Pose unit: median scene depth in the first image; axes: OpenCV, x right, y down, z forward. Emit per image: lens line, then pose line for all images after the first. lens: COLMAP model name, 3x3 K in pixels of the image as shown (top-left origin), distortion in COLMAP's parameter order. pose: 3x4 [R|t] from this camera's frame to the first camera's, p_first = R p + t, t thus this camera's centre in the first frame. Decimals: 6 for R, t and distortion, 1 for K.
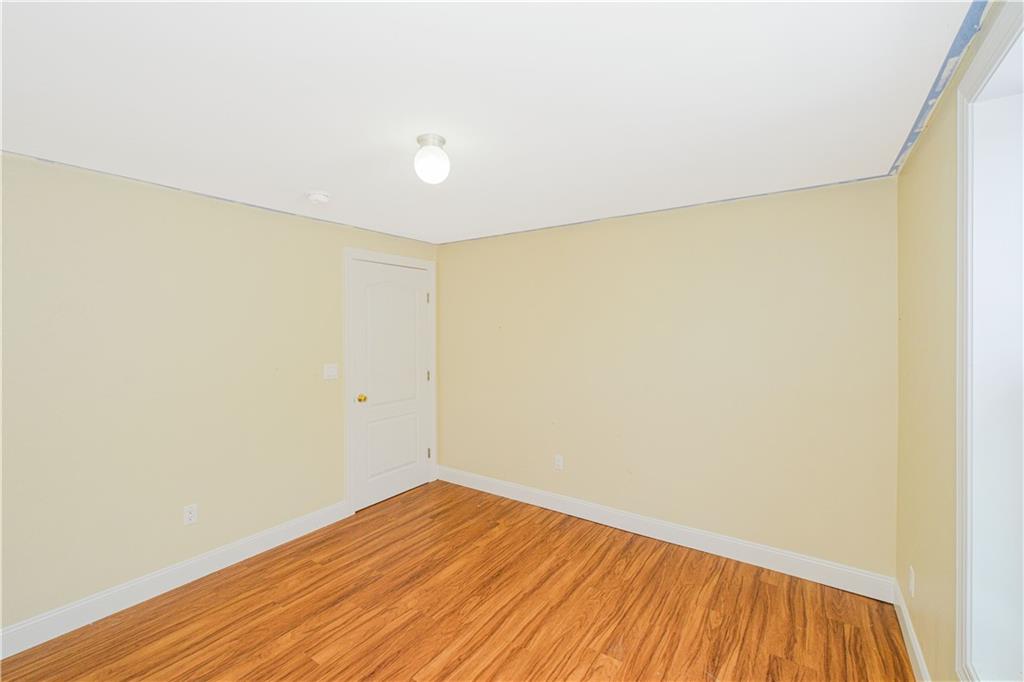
lens RADIAL K [[441.8, 0, 511.8], [0, 441.8, 332.4], [0, 0, 1]] dist [-0.002801, 0.000051]
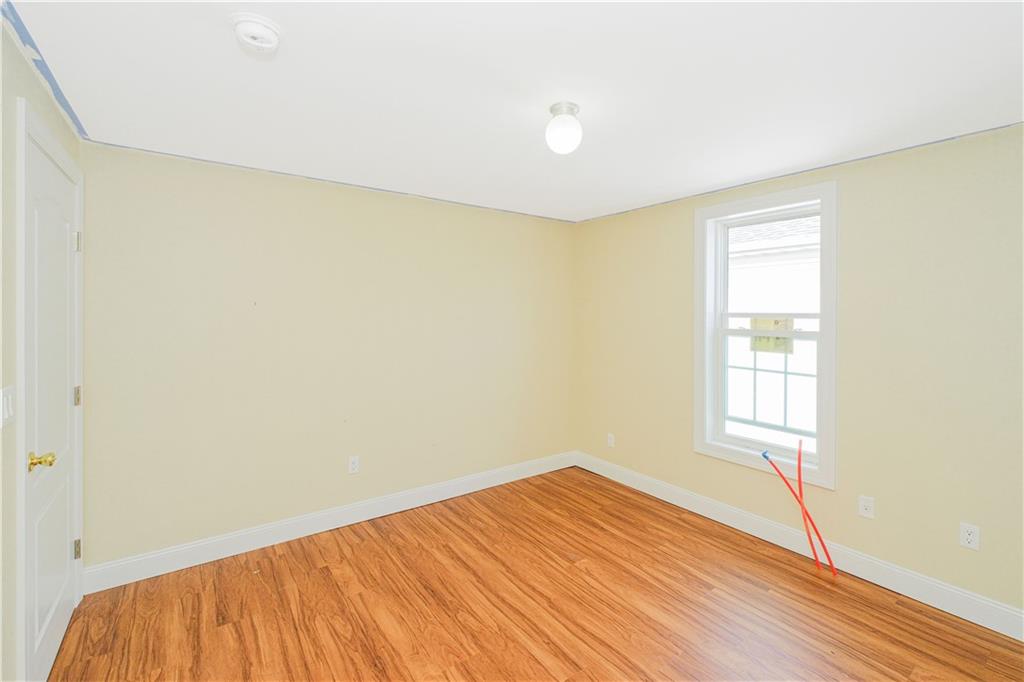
lens RADIAL K [[441.8, 0, 501.3], [0, 441.8, 307.9], [0, 0, 1]] dist [-0.002801, 0.000051]
pose [[0.355034, 0.006883, 0.934828, -0.825120], [0.010666, 0.999878, -0.011413, -0.014767], [-0.934792, 0.014023, 0.354918, 0.542411]]
